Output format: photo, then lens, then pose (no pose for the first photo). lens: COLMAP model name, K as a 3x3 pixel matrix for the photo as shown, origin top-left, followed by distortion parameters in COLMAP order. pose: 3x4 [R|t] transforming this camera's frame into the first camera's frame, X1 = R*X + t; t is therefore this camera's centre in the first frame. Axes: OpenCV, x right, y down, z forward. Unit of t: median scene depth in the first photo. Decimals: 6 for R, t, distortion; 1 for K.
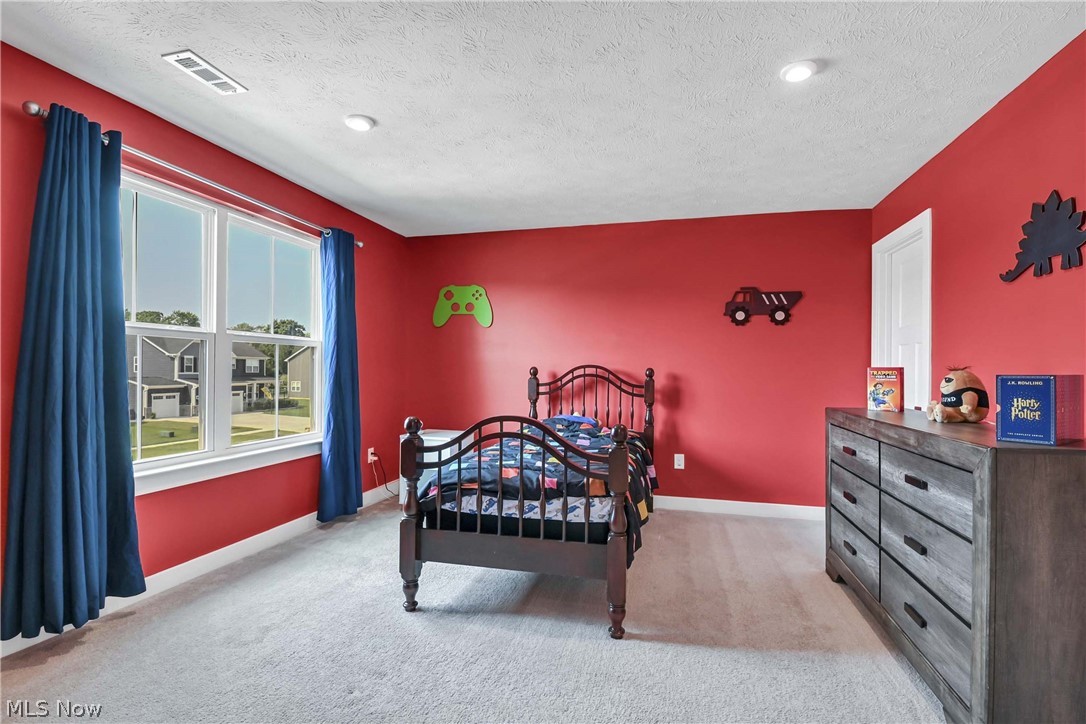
lens RADIAL K [[492.8, 0, 552.1], [0, 492.8, 368.0], [0, 0, 1]] dist [-0.008856, -0.001110]
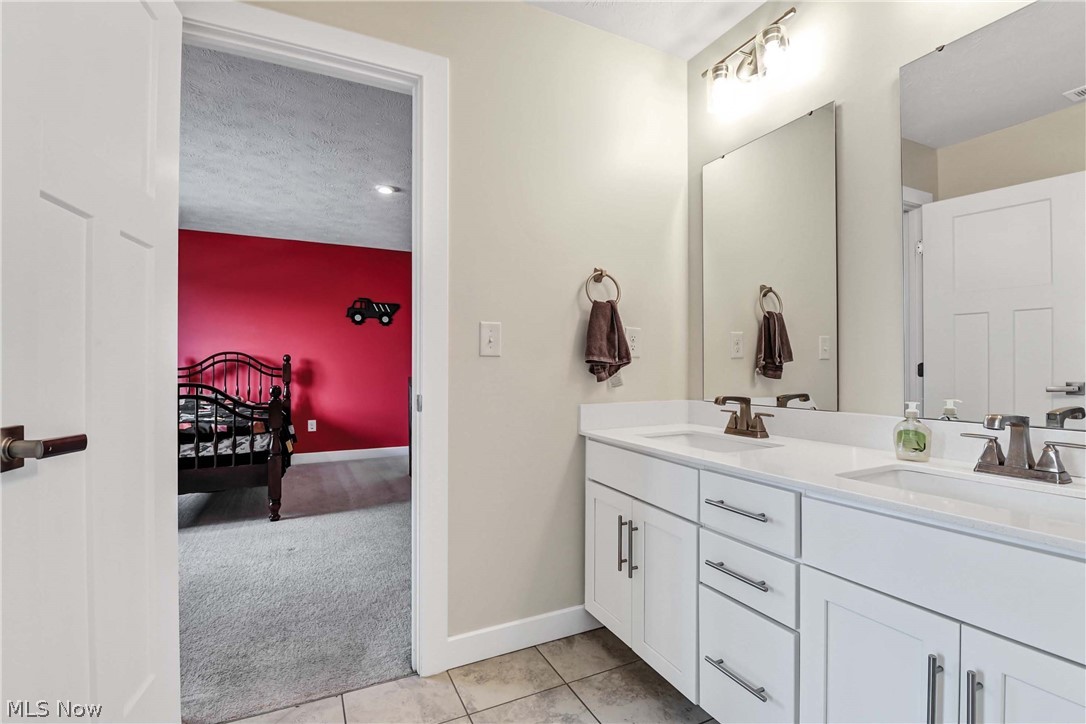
lens RADIAL K [[492.8, 0, 553.4], [0, 492.8, 366.7], [0, 0, 1]] dist [-0.008856, -0.001110]
pose [[0.748323, -0.006721, 0.663301, -0.225049], [0.003218, 0.999974, 0.006503, 0.043538], [-0.663327, -0.002732, 0.748325, -0.716978]]
